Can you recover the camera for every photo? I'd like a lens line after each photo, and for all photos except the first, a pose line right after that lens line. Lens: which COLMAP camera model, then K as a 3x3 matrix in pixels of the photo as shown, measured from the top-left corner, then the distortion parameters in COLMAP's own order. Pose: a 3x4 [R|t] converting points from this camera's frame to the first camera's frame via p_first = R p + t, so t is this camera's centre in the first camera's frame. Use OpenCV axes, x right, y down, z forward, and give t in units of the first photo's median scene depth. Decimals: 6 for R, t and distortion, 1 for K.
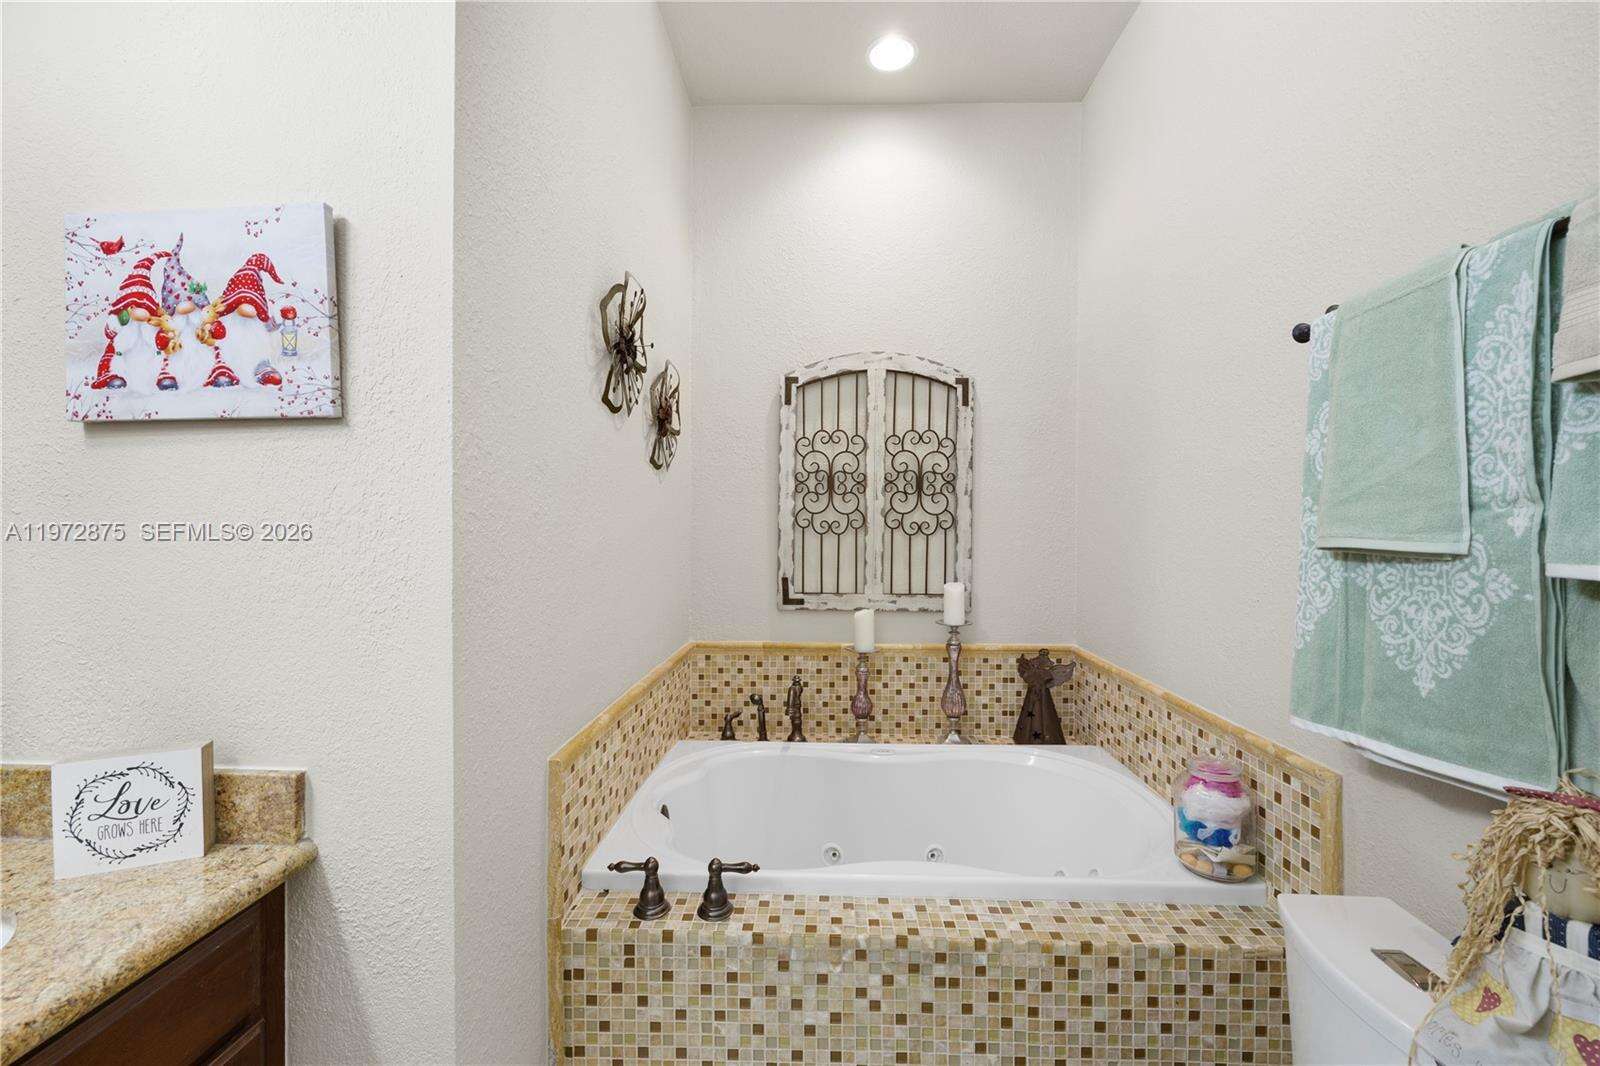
lens RADIAL K [[643.4, 0, 801.4], [0, 643.4, 527.8], [0, 0, 1]] dist [-0.003320, -0.000357]
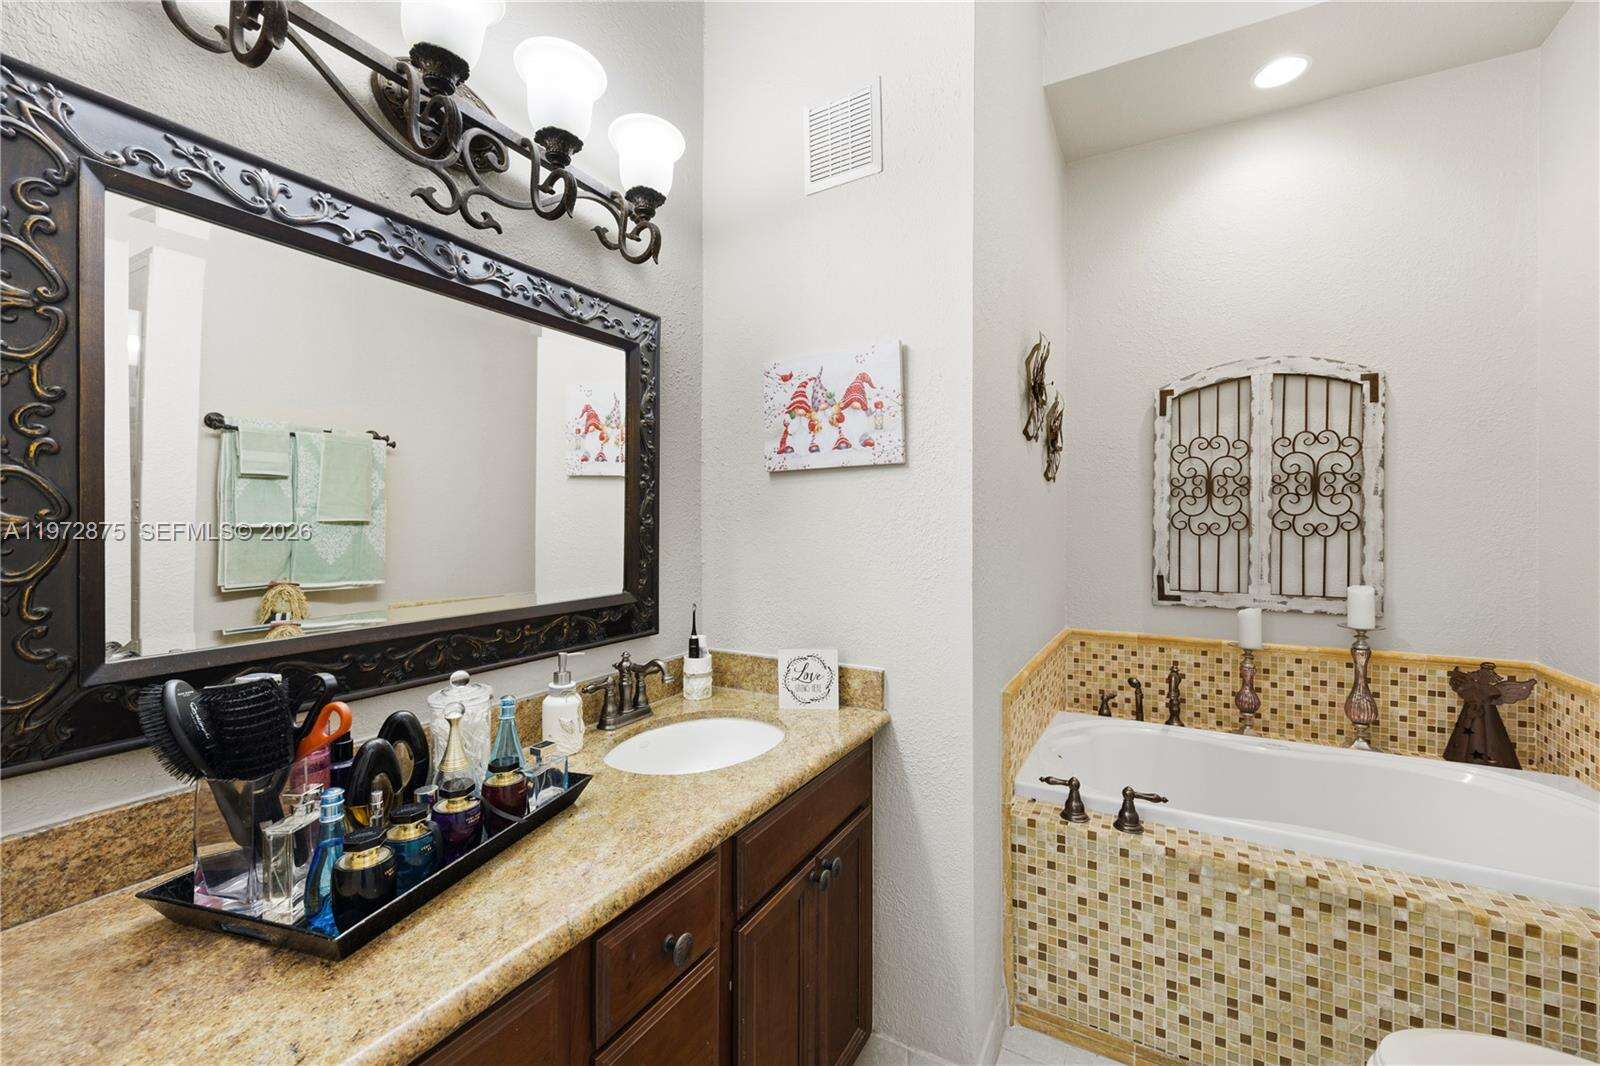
lens RADIAL K [[643.4, 0, 799.1], [0, 643.4, 526.6], [0, 0, 1]] dist [-0.003320, -0.000357]
pose [[0.889576, -0.003204, -0.456776, -0.131319], [-0.000113, 0.999974, -0.007234, 0.005860], [0.456787, 0.006487, 0.889552, -0.441920]]
